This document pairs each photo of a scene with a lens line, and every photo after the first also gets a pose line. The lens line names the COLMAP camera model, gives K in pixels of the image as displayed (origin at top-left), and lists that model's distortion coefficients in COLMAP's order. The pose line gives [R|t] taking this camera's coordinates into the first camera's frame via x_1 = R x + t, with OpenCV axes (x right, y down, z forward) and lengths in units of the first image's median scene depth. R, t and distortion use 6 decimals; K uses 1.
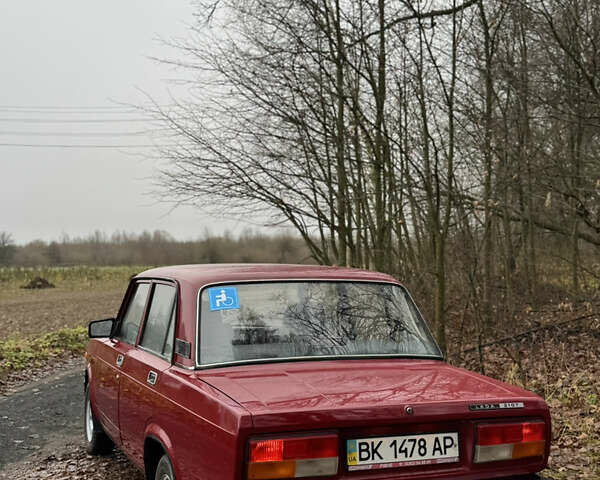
lens RADIAL K [[818.1, 0, 303.3], [0, 818.1, 240.5], [0, 0, 1]] dist [0.101682, 0.000000]
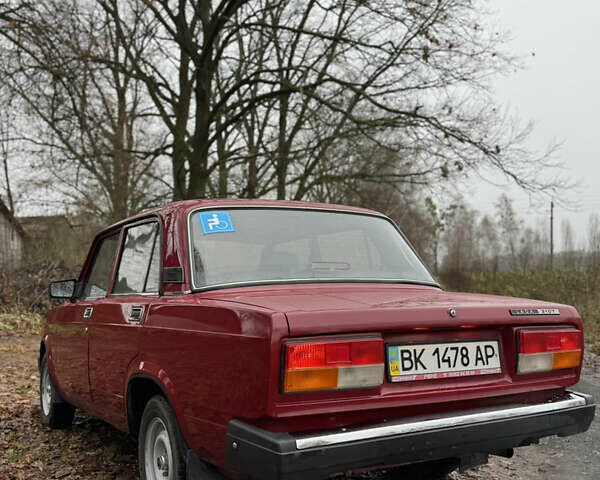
lens RADIAL K [[691.3, 0, 297.0], [0, 691.3, 215.4], [0, 0, 1]] dist [0.049497, 0.000000]
pose [[0.991759, -0.013336, 0.127421, -0.125861], [0.024297, 0.996097, -0.084854, 0.155752], [-0.125793, 0.087251, 0.988212, 0.266125]]
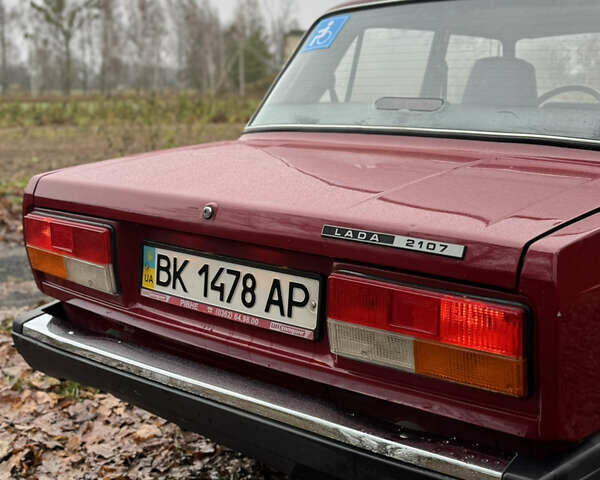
lens RADIAL K [[818.1, 0, 295.5], [0, 818.1, 240.4], [0, 0, 1]] dist [0.101682, 0.000000]
pose [[0.473694, 0.147663, -0.868222, 0.576764], [0.002074, 0.985654, 0.168767, 0.133704], [0.880687, -0.081745, 0.466592, 0.780405]]
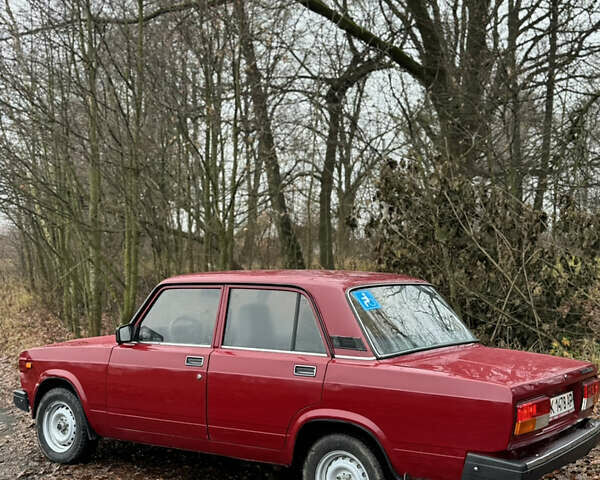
lens RADIAL K [[818.1, 0, 296.7], [0, 818.1, 241.7], [0, 0, 1]] dist [0.101682, 0.000000]
pose [[0.847412, 0.015034, 0.530723, -0.970579], [-0.016254, 0.999865, -0.002370, -0.010811], [-0.530687, -0.006618, 0.847542, 0.052389]]
